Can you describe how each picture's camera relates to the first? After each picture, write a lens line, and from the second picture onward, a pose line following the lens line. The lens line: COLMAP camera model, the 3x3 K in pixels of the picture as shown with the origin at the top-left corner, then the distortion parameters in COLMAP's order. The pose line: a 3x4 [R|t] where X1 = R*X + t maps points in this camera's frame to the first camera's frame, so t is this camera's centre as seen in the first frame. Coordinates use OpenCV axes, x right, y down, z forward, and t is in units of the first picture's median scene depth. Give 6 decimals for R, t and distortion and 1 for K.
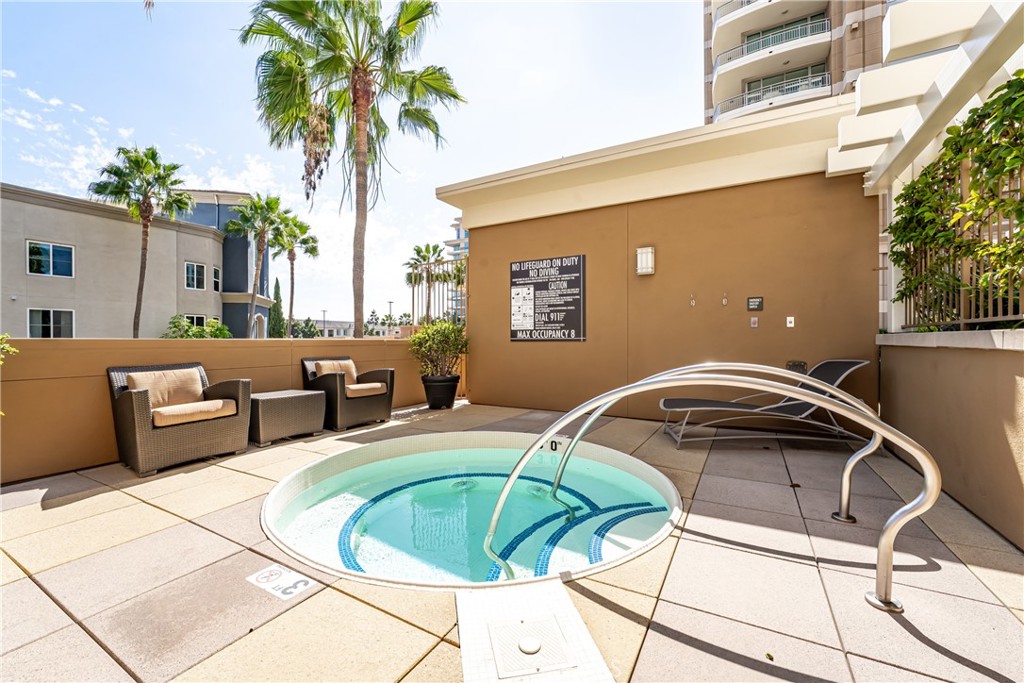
lens RADIAL K [[416.7, 0, 511.0], [0, 416.7, 345.7], [0, 0, 1]] dist [-0.003952, 0.000068]
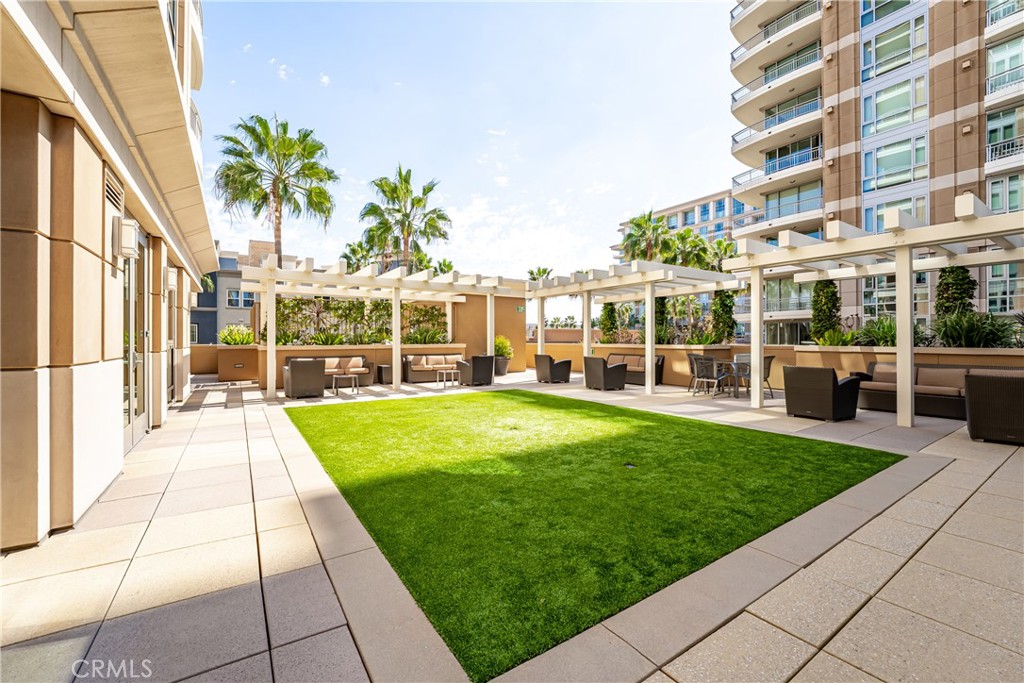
lens RADIAL K [[416.7, 0, 513.3], [0, 416.7, 341.3], [0, 0, 1]] dist [-0.003952, 0.000068]
pose [[0.891743, 0.000359, -0.452542, 0.481517], [-0.003091, 0.999981, -0.005297, -0.010680], [0.452531, 0.006122, 0.891728, -0.290906]]
